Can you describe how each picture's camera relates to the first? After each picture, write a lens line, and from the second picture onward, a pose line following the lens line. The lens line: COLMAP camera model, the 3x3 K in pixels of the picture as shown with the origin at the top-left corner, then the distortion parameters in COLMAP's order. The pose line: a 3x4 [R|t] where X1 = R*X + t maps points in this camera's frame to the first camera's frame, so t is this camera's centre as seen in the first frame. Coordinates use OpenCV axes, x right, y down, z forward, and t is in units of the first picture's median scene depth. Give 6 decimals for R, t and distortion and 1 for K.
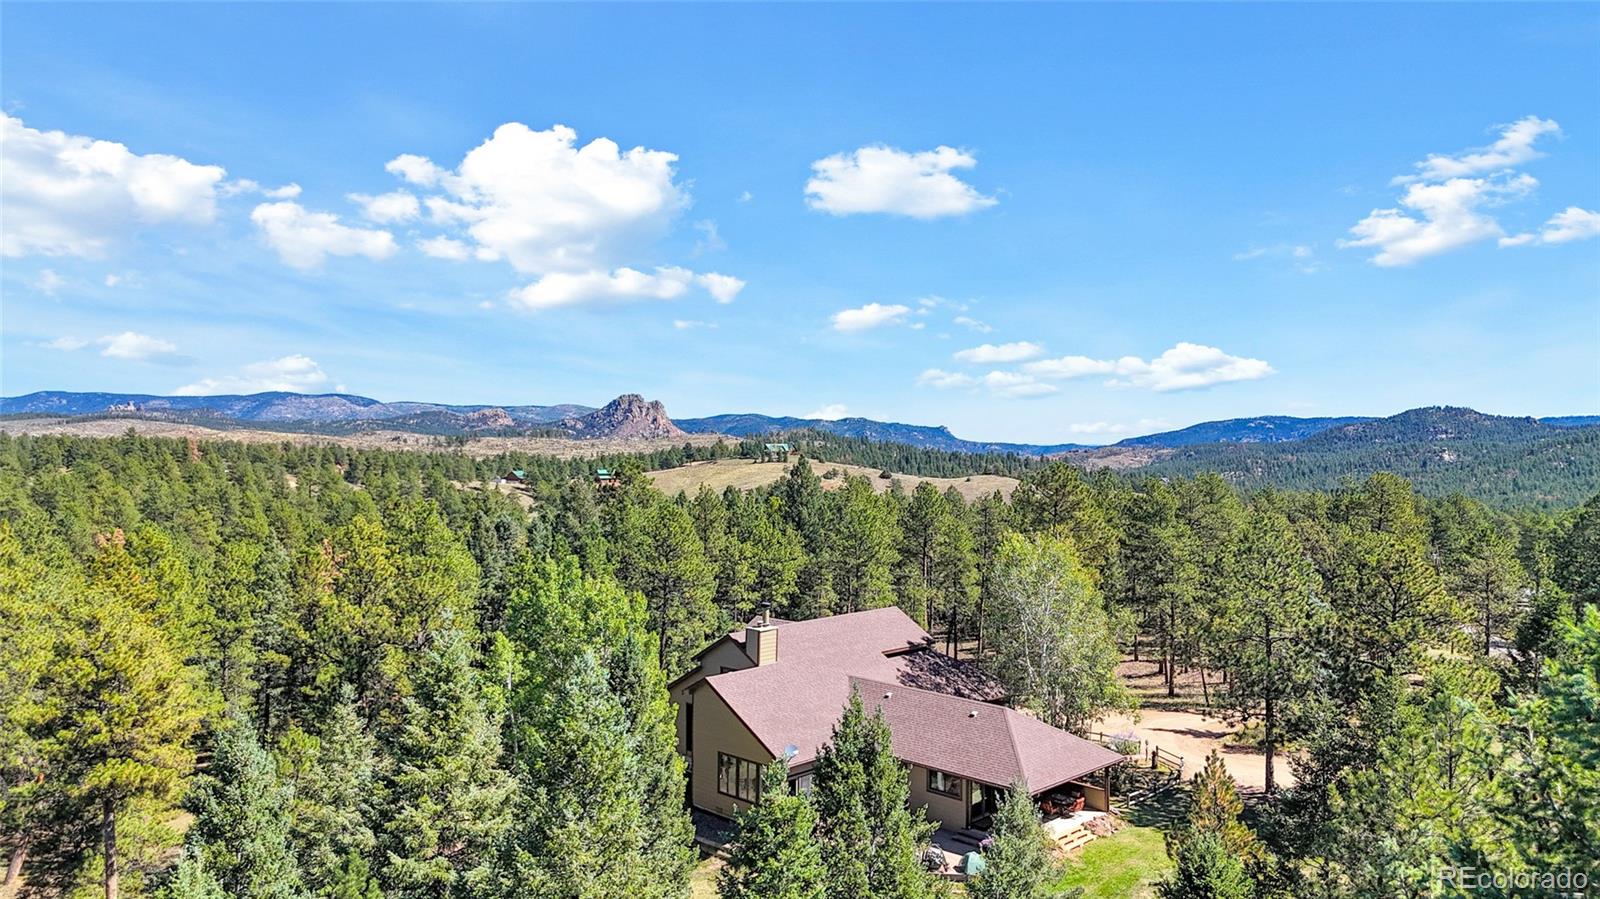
lens RADIAL K [[1170.2, 0, 800.0], [0, 1170.2, 449.5], [0, 0, 1]] dist [0.033889, -0.001419]
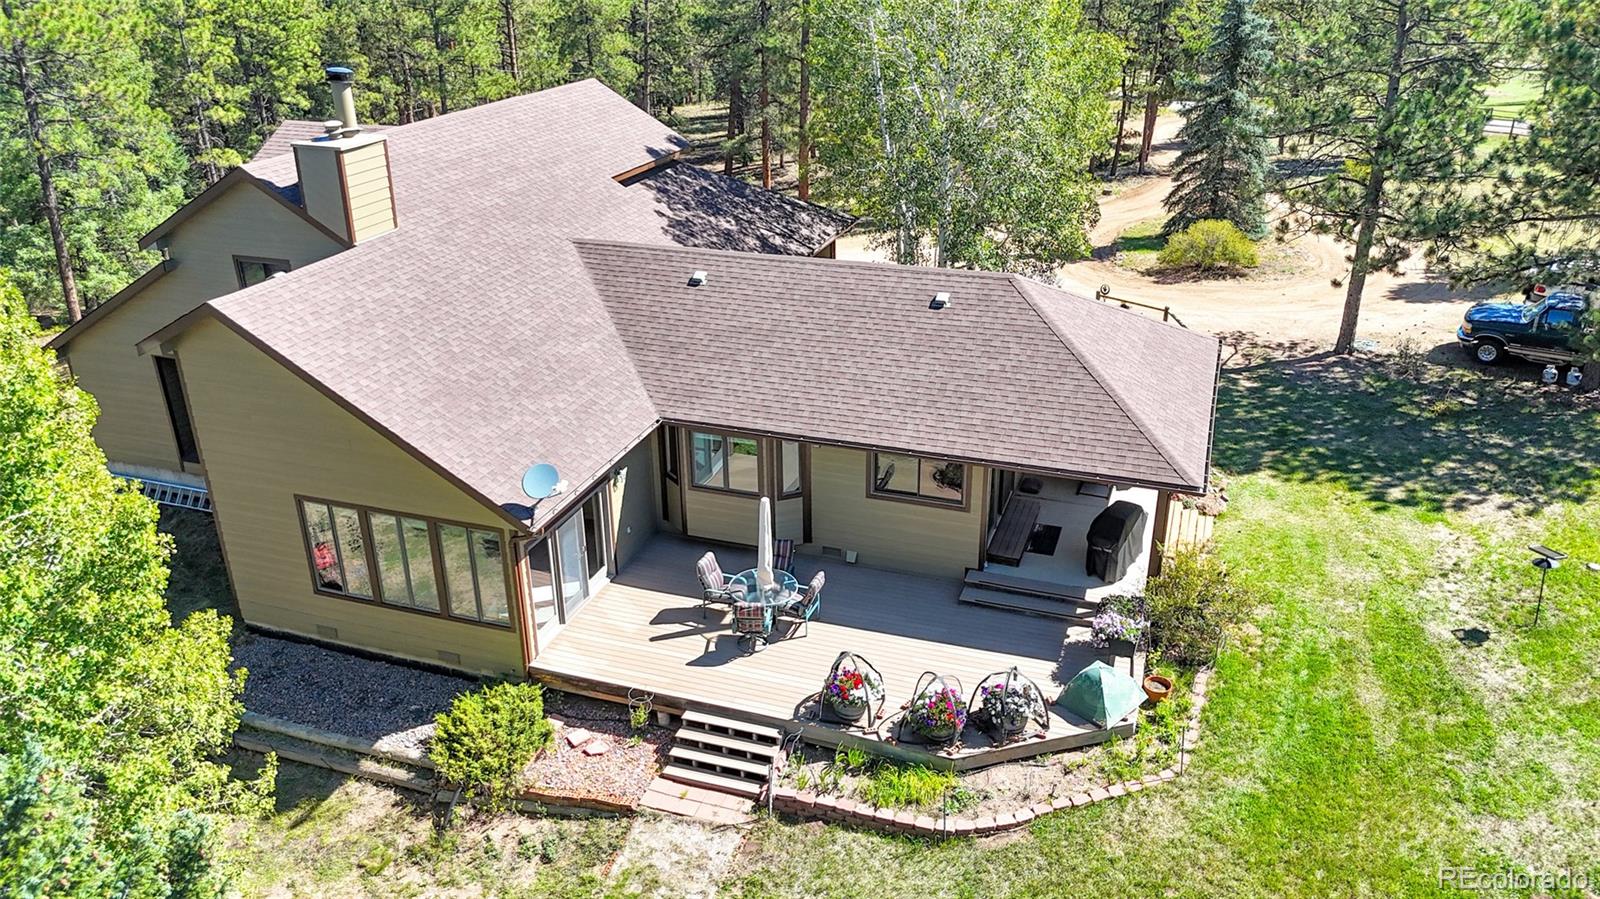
lens RADIAL K [[1170.2, 0, 800.0], [0, 1170.2, 449.5], [0, 0, 1]] dist [0.033889, -0.001419]
pose [[0.906124, -0.188926, 0.378480, -0.055065], [0.023718, 0.916007, 0.400461, 0.089175], [-0.422347, -0.353891, 0.834496, 0.552185]]
